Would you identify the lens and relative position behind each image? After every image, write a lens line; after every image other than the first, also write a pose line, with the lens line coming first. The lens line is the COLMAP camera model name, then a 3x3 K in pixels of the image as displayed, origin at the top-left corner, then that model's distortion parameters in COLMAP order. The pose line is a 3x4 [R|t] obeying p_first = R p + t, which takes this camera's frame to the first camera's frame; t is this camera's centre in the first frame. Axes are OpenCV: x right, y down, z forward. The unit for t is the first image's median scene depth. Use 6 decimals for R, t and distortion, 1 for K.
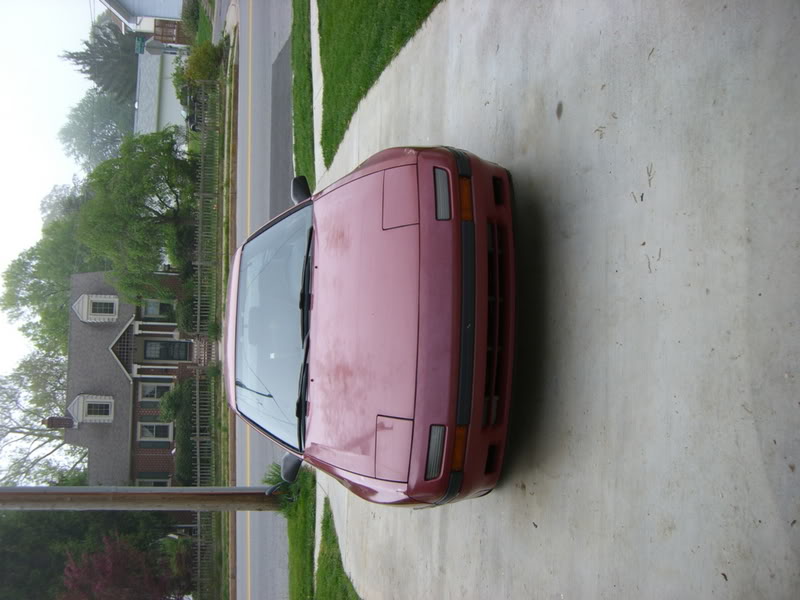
lens RADIAL K [[872.6, 0, 365.3], [0, 872.6, 300.0], [0, 0, 1]] dist [-0.237149, 0.283877]
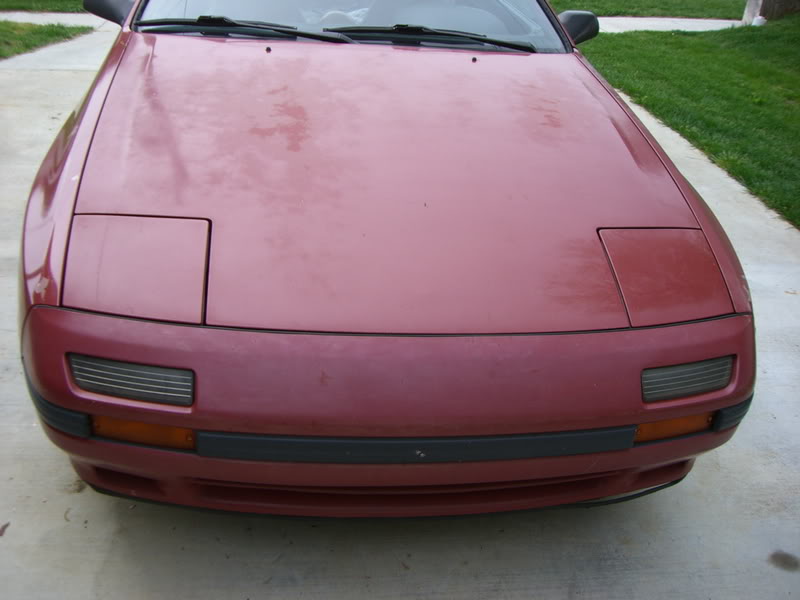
lens RADIAL K [[872.6, 0, 365.3], [0, 872.6, 300.0], [0, 0, 1]] dist [-0.237149, 0.283877]
pose [[-0.017527, 0.960338, 0.278288, -0.059133], [-0.998313, -0.001401, -0.058040, 0.061665], [-0.055348, -0.278836, 0.958742, 0.435681]]
